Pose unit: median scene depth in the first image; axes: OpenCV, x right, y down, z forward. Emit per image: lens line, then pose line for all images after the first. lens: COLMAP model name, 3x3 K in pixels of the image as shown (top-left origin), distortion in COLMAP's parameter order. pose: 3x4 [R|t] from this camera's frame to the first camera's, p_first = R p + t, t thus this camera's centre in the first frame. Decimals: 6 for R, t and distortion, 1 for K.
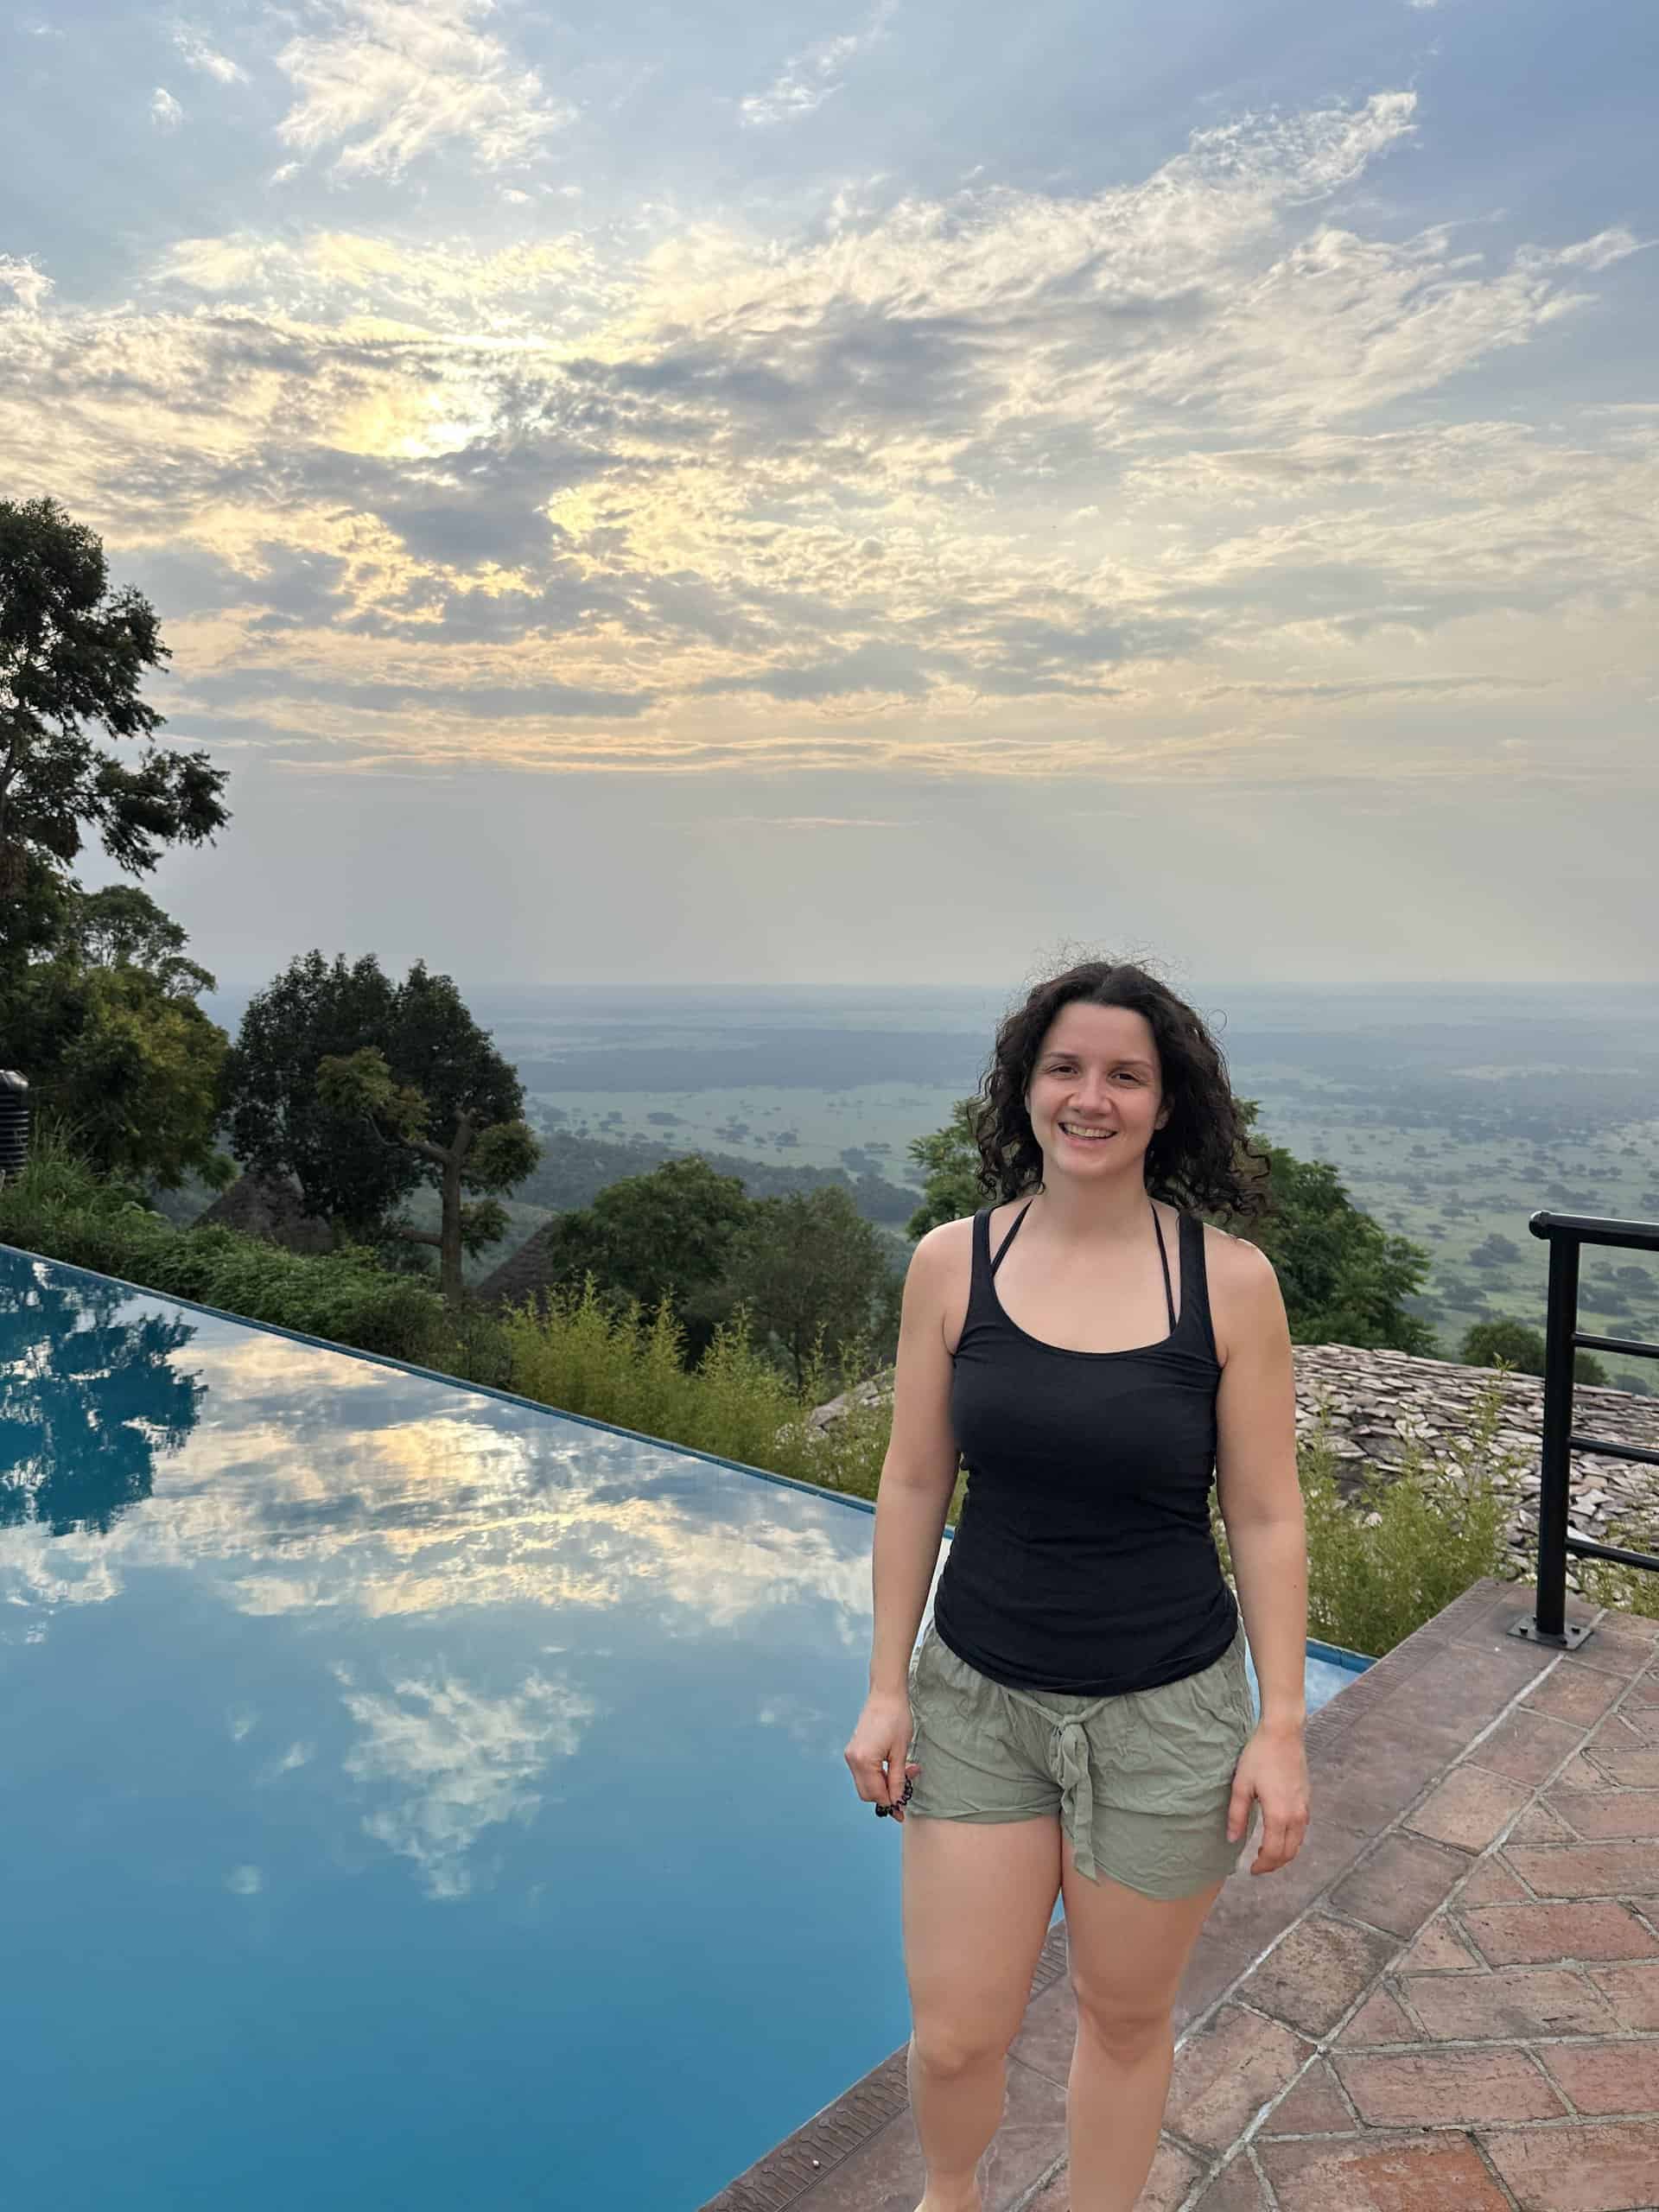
lens RADIAL K [[1551.6, 0, 829.5], [0, 1551.6, 1106.0], [0, 0, 1]] dist [0.159288, -0.341322]
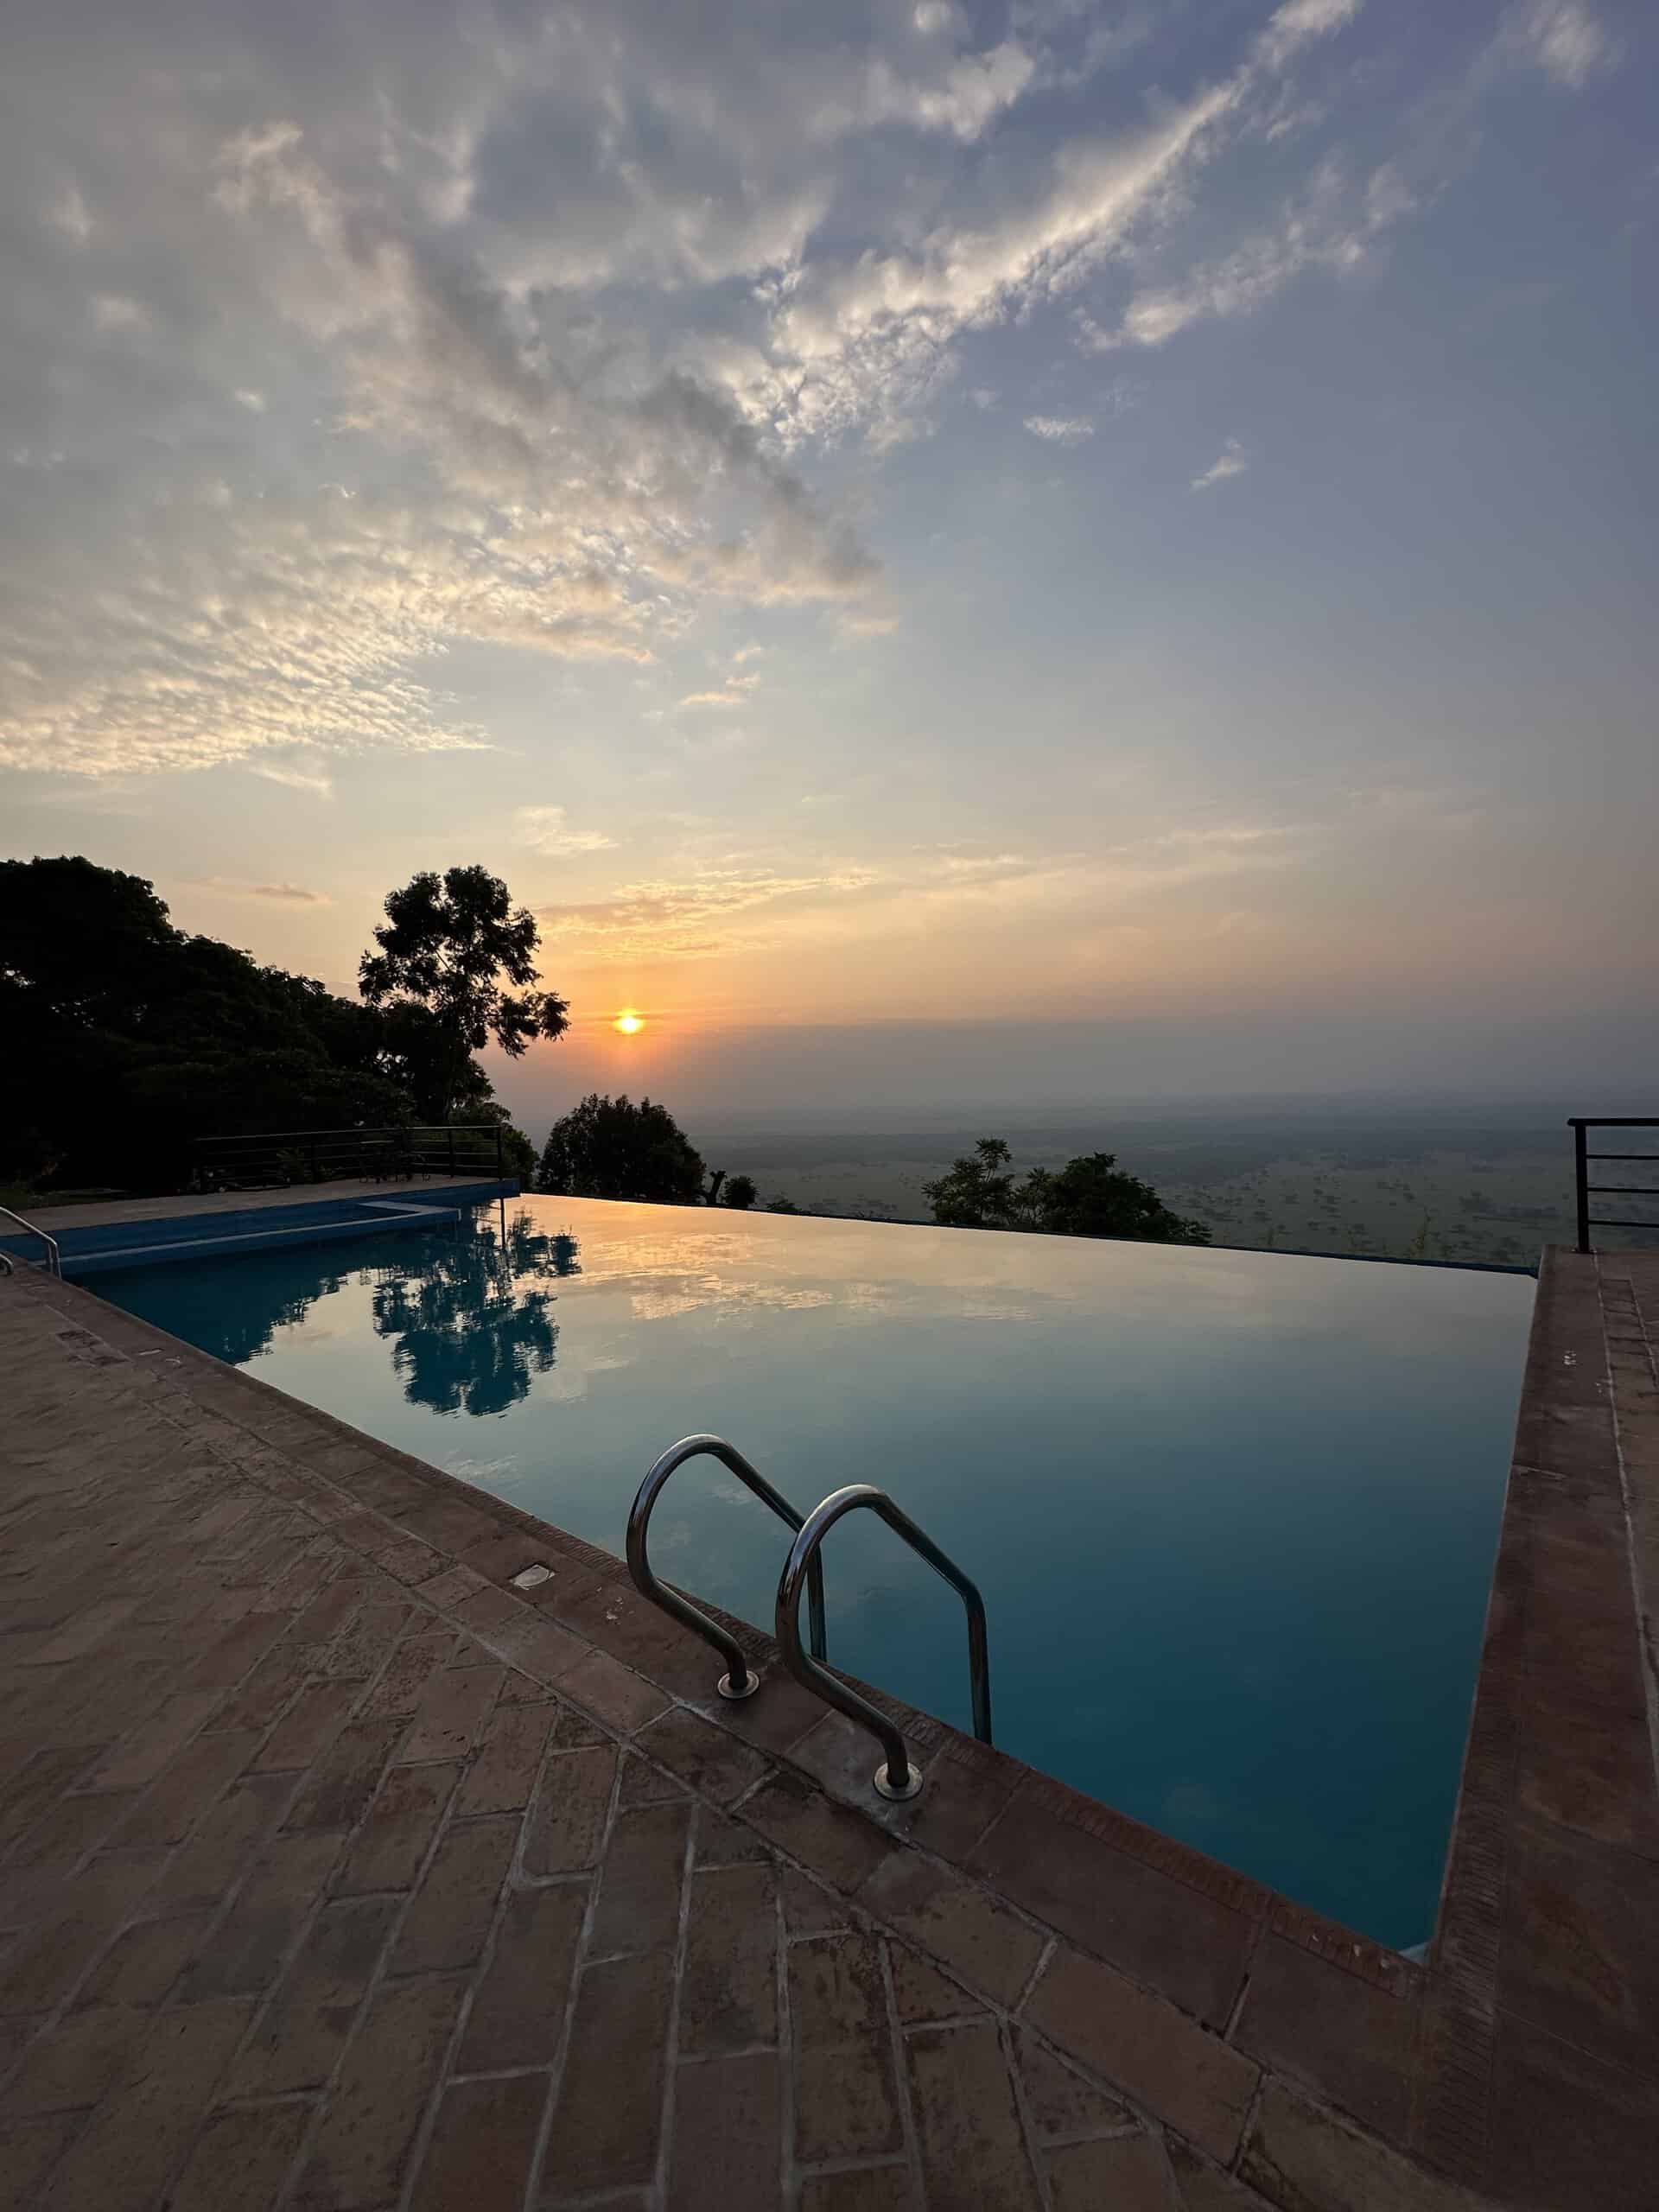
lens RADIAL K [[885.7, 0, 829.5], [0, 885.7, 1106.0], [0, 0, 1]] dist [0.000976, -0.000069]
pose [[0.998691, -0.030253, 0.041250, -0.112973], [0.033553, 0.996083, -0.081805, 0.013892], [-0.038614, 0.083082, 0.995794, -0.074846]]
